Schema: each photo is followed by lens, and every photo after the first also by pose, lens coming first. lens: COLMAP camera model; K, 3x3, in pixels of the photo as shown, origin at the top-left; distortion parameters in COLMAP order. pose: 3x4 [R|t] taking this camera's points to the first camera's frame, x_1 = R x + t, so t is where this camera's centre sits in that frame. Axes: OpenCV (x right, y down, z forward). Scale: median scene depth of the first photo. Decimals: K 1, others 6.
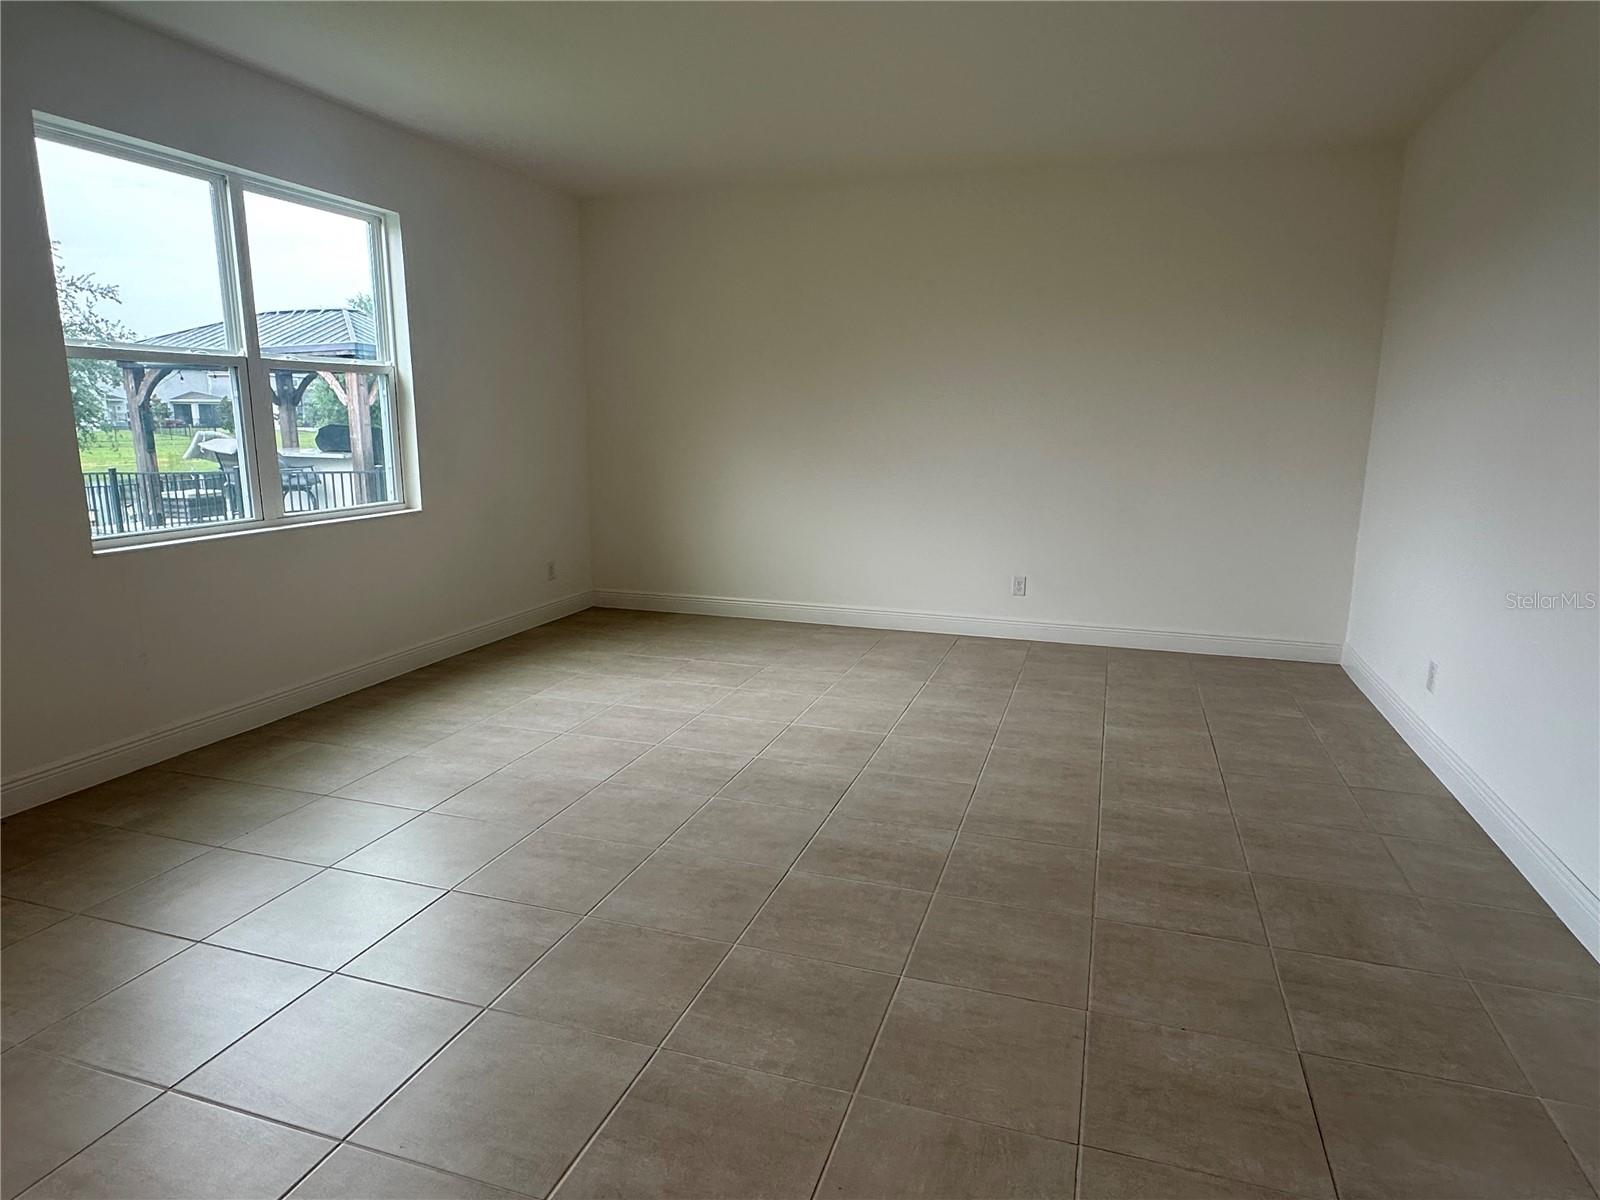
lens RADIAL K [[965.6, 0, 800.0], [0, 965.6, 600.0], [0, 0, 1]] dist [0.000215, 0.000461]
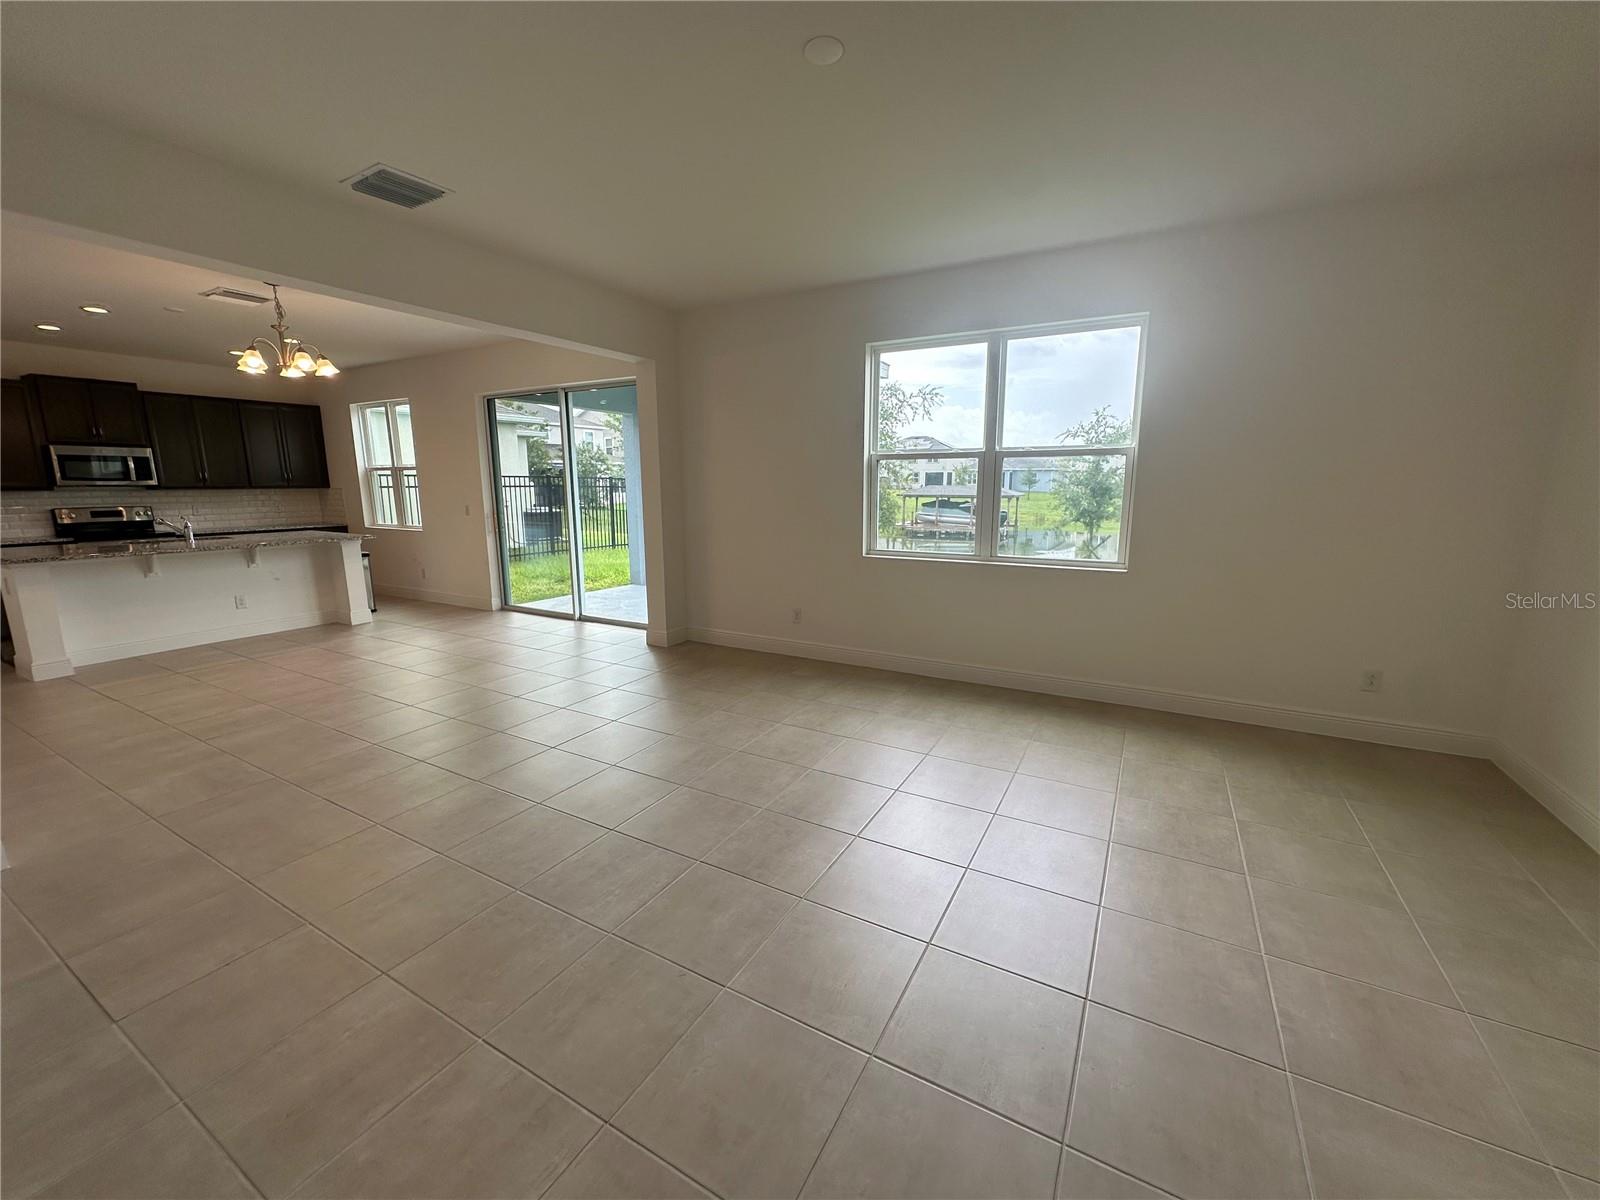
lens RADIAL K [[639.8, 0, 794.1], [0, 639.8, 596.3], [0, 0, 1]] dist [0.000042, 0.000118]
pose [[-0.198433, 0.169548, -0.965338, 0.514505], [-0.183497, 0.961082, 0.206520, -0.181438], [0.962784, 0.218117, -0.159599, 0.915389]]
